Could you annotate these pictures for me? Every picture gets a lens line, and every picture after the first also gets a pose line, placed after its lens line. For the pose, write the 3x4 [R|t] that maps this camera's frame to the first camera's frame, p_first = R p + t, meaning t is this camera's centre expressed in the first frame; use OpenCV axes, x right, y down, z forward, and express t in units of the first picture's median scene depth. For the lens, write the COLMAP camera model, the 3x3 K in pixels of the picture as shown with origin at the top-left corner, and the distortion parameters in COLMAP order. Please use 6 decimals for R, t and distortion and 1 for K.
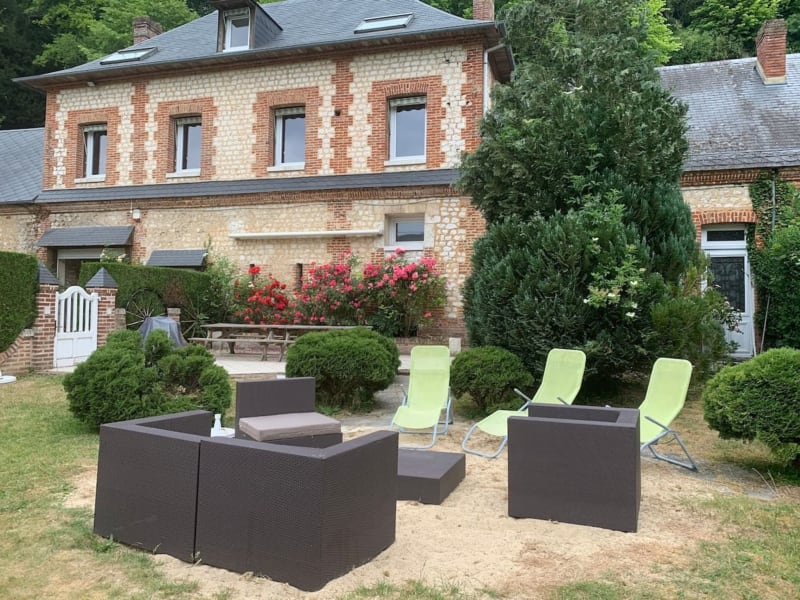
lens RADIAL K [[608.8, 0, 404.8], [0, 608.8, 299.2], [0, 0, 1]] dist [0.016180, 0.005160]
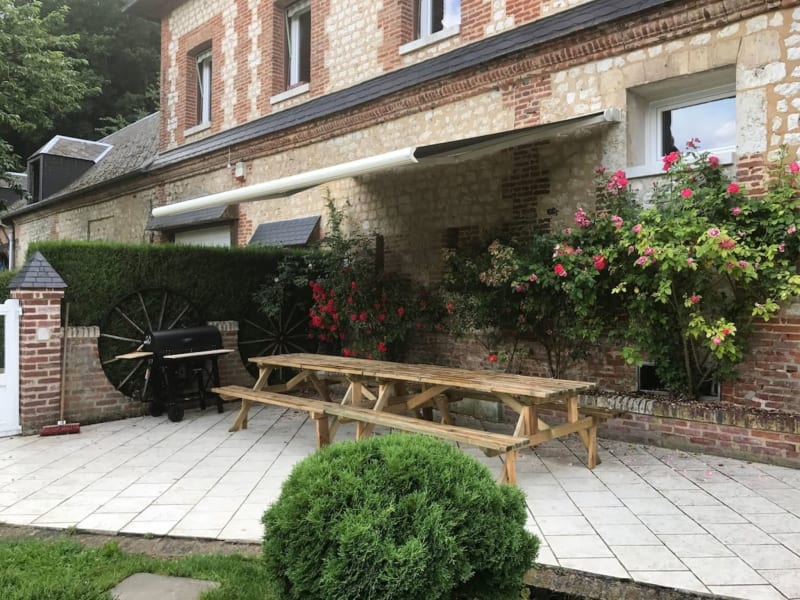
lens RADIAL K [[649.0, 0, 400.2], [0, 649.0, 292.3], [0, 0, 1]] dist [0.064492, -0.064400]
pose [[0.881463, -0.021930, -0.471744, 0.035568], [0.026147, 0.999655, 0.002385, -0.006982], [0.471529, -0.014437, 0.881732, 0.500722]]
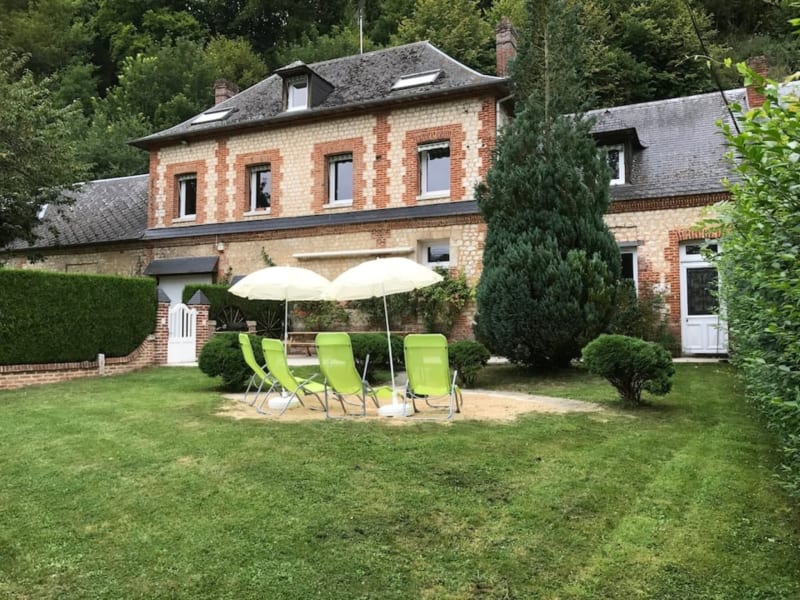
lens RADIAL K [[649.0, 0, 394.4], [0, 649.0, 299.2], [0, 0, 1]] dist [0.064492, -0.064400]
pose [[0.989916, -0.022819, -0.139804, 0.093413], [0.018184, 0.999244, -0.034348, 0.019526], [0.140482, 0.031460, 0.989583, -0.260442]]
